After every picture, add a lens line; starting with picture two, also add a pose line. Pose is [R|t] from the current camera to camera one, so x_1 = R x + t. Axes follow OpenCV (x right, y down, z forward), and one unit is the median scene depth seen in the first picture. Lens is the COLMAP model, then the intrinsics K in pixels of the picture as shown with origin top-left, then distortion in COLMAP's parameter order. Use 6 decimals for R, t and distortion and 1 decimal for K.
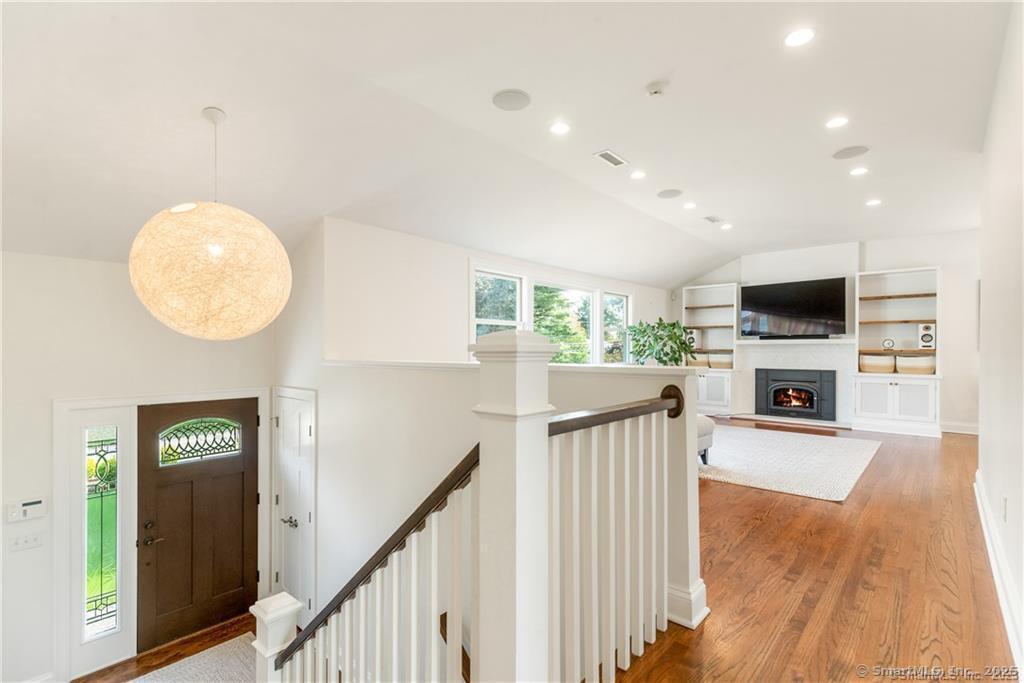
lens RADIAL K [[489.1, 0, 512.6], [0, 489.1, 347.9], [0, 0, 1]] dist [0.004524, -0.004234]
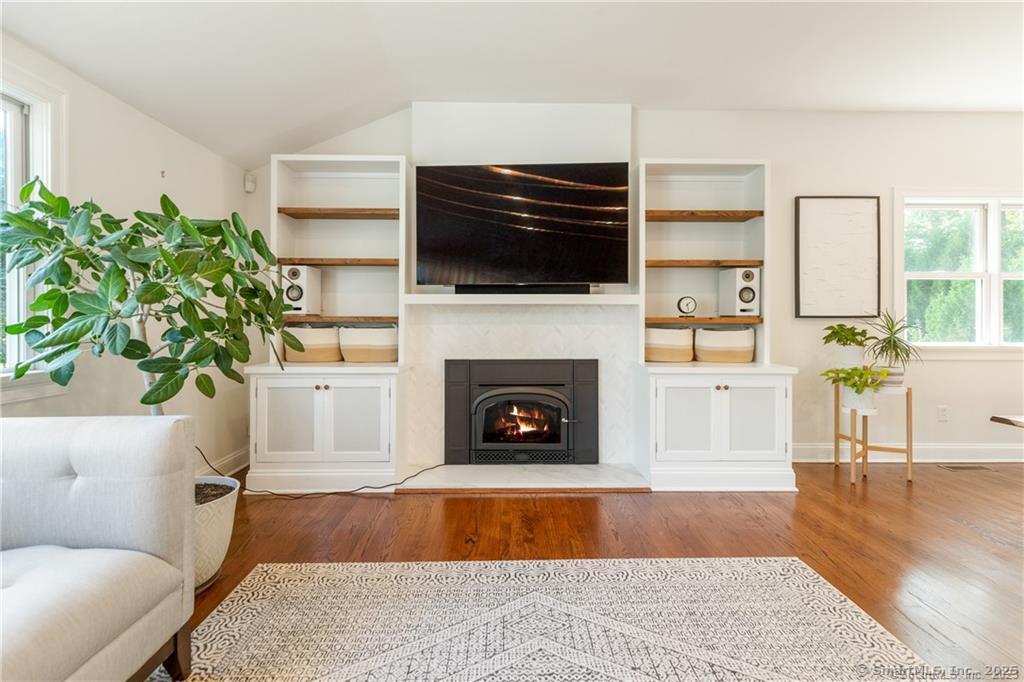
lens RADIAL K [[489.1, 0, 519.8], [0, 489.1, 321.9], [0, 0, 1]] dist [0.004524, -0.004234]
pose [[0.727233, -0.005683, 0.686367, 0.272536], [-0.001250, 0.999953, 0.009604, 0.004056], [-0.686389, -0.007842, 0.727192, 0.709405]]
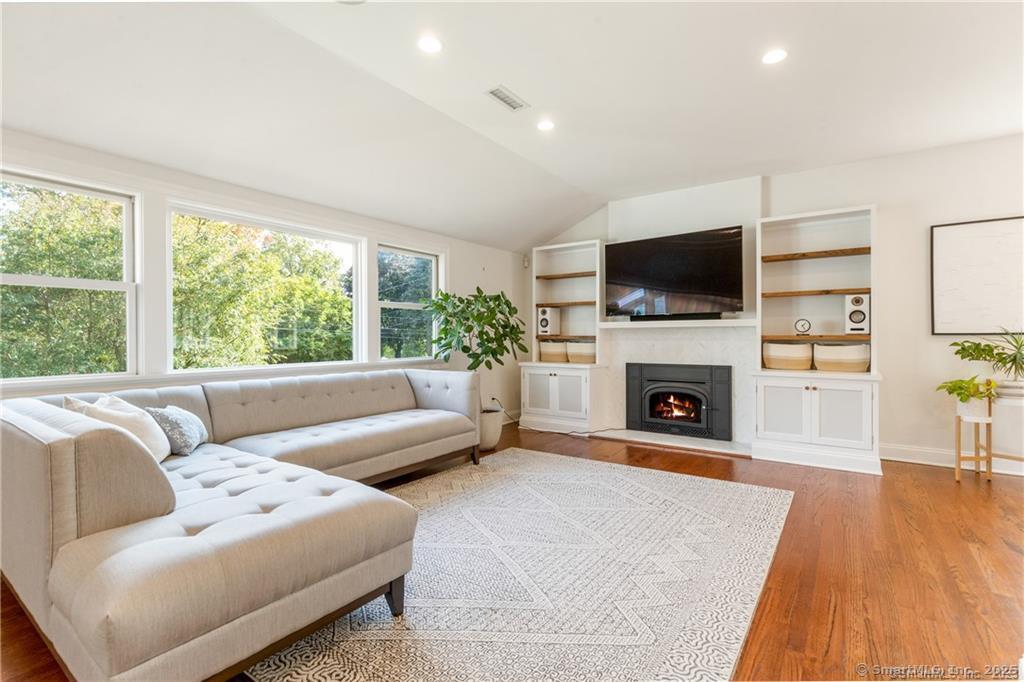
lens RADIAL K [[489.1, 0, 514.9], [0, 489.1, 333.0], [0, 0, 1]] dist [0.004524, -0.004234]
pose [[0.992693, -0.004432, 0.120586, 0.285840], [0.005042, 0.999976, -0.004757, 0.002166], [-0.120562, 0.005330, 0.992692, 0.370374]]
